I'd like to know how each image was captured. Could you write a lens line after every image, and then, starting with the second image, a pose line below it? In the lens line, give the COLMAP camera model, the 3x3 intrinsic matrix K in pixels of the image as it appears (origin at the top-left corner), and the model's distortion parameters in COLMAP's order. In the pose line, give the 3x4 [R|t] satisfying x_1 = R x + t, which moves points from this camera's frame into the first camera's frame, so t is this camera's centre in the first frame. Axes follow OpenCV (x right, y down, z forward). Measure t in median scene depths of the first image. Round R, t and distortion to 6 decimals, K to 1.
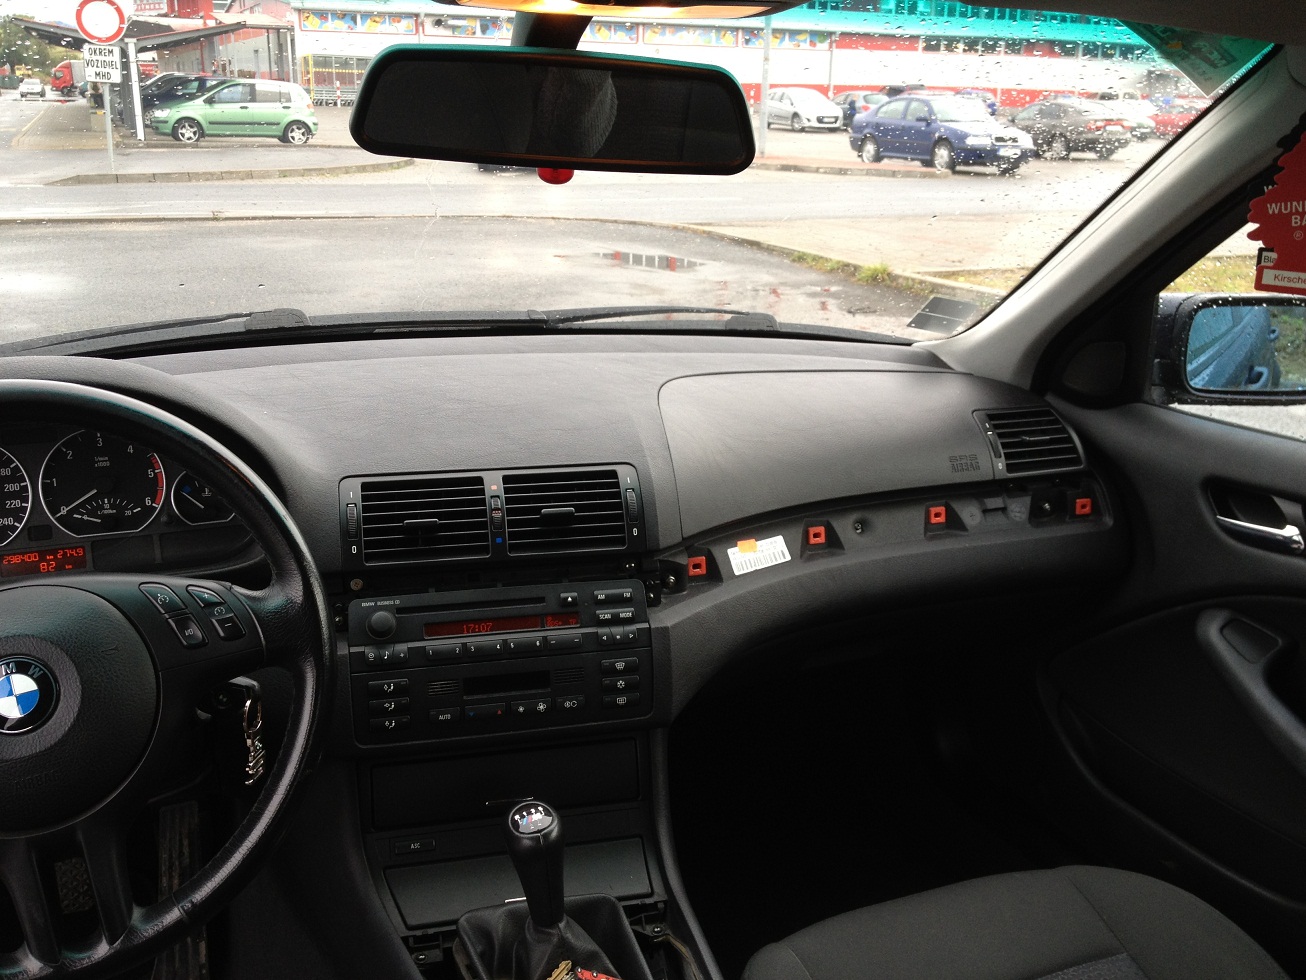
lens RADIAL K [[1256.5, 0, 646.2], [0, 1256.5, 489.9], [0, 0, 1]] dist [0.169673, -0.357338]
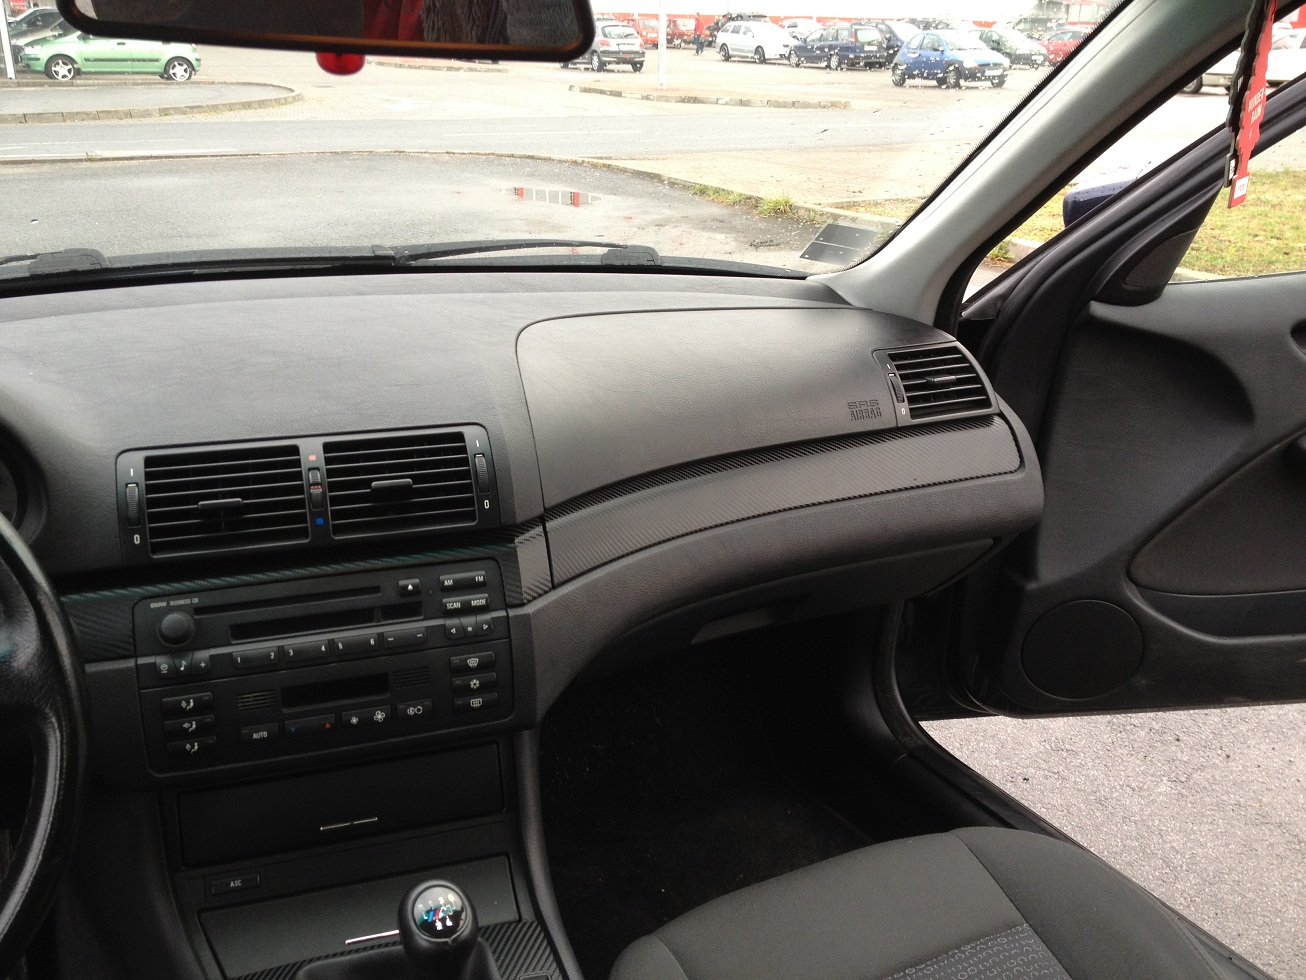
lens RADIAL K [[1256.5, 0, 646.2], [0, 1256.5, 489.9], [0, 0, 1]] dist [0.169673, -0.357338]
pose [[0.997054, -0.033429, 0.069040, 0.040263], [0.030070, 0.998339, 0.049141, -0.015113], [-0.070568, -0.046921, 0.996403, 0.144132]]
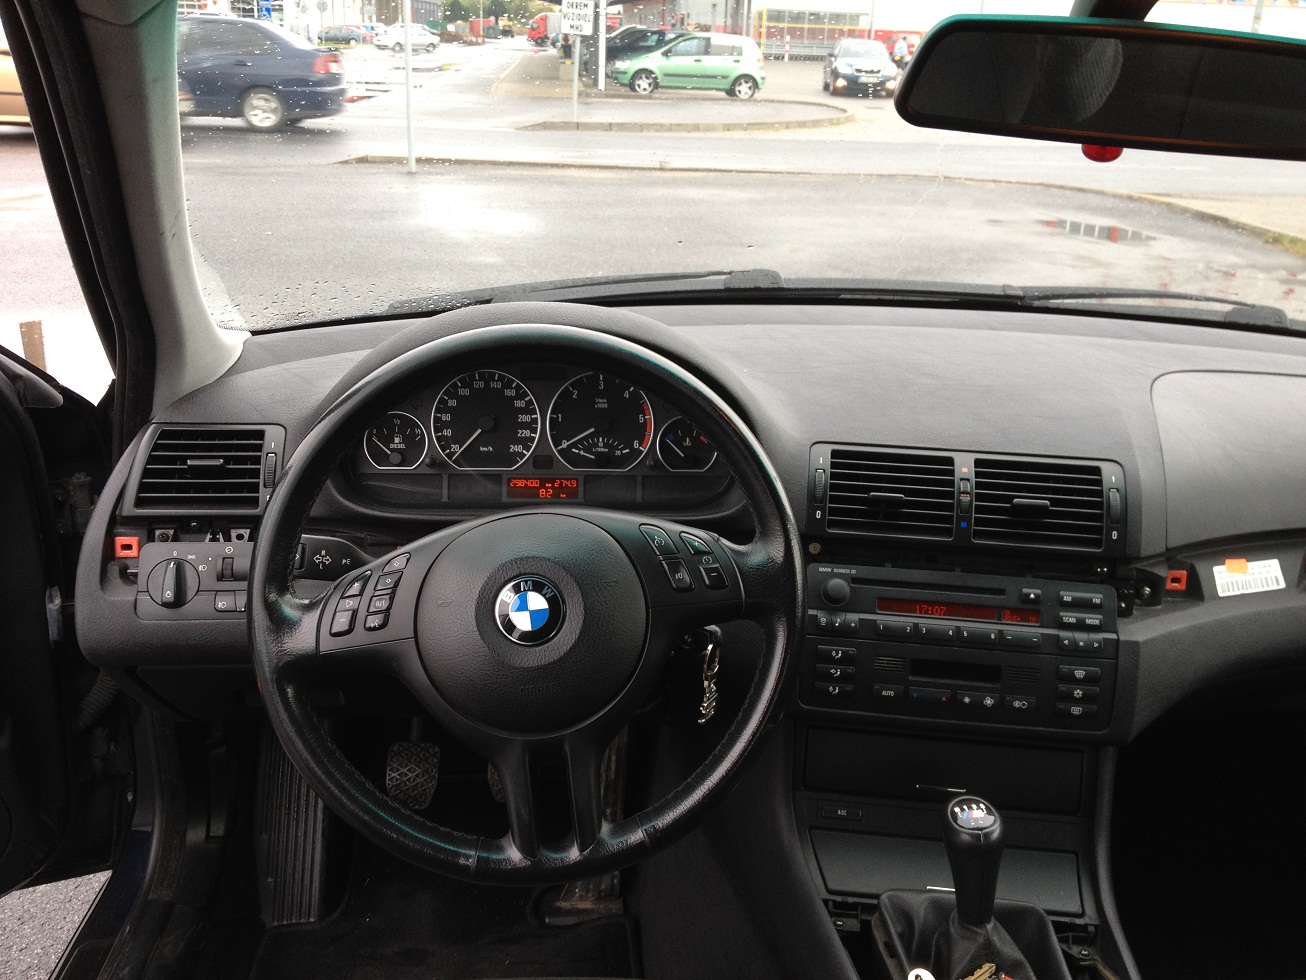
lens RADIAL K [[1256.5, 0, 646.2], [0, 1256.5, 489.9], [0, 0, 1]] dist [0.169673, -0.357338]
pose [[0.945519, 0.126127, -0.300141, -0.056922], [-0.116652, 0.991946, 0.049360, -0.006109], [0.303950, -0.011658, 0.952617, -0.004879]]
